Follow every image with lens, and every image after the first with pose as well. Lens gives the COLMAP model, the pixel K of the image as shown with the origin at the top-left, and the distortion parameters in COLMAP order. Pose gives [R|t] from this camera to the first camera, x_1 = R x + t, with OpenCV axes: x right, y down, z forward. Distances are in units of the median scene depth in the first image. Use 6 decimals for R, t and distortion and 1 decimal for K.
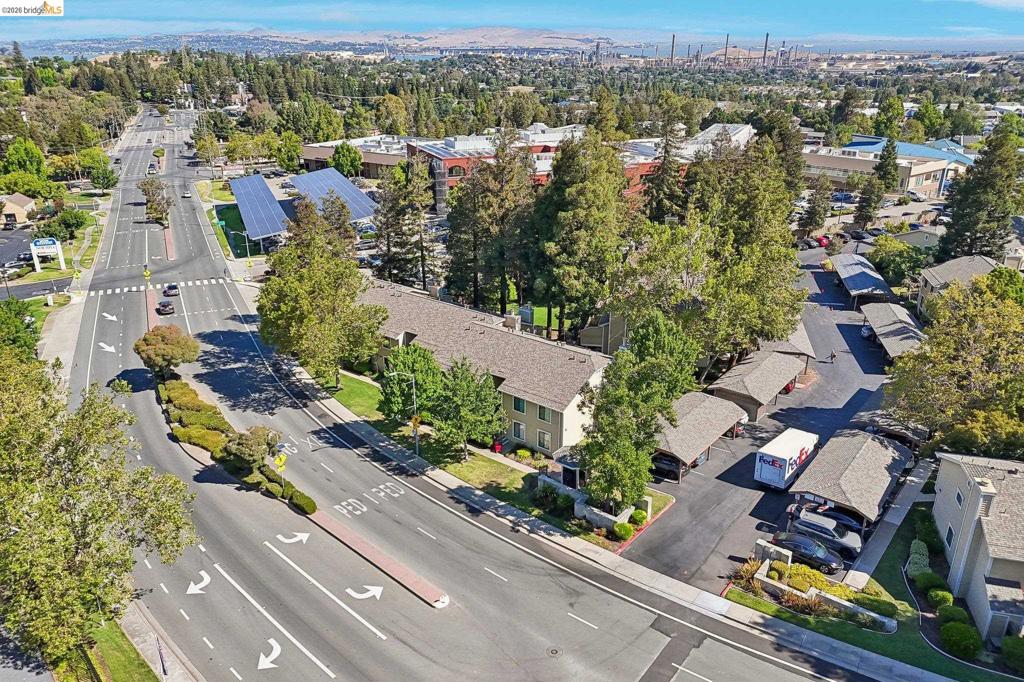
lens RADIAL K [[747.7, 0, 512.0], [0, 747.7, 341.0], [0, 0, 1]] dist [0.082626, -0.076296]
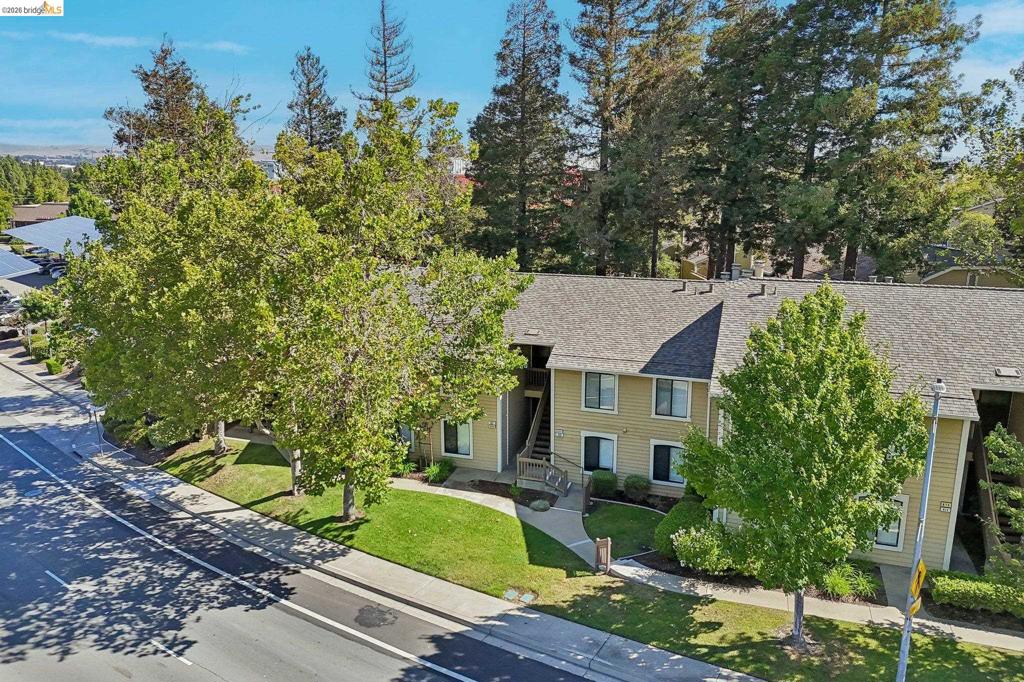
lens RADIAL K [[744.7, 0, 504.0], [0, 744.7, 343.4], [0, 0, 1]] dist [0.063099, -0.062205]
pose [[0.940915, -0.082725, 0.328382, -0.269496], [0.126486, 0.985374, -0.114190, 0.030640], [-0.314133, 0.148979, 0.937617, 0.634493]]
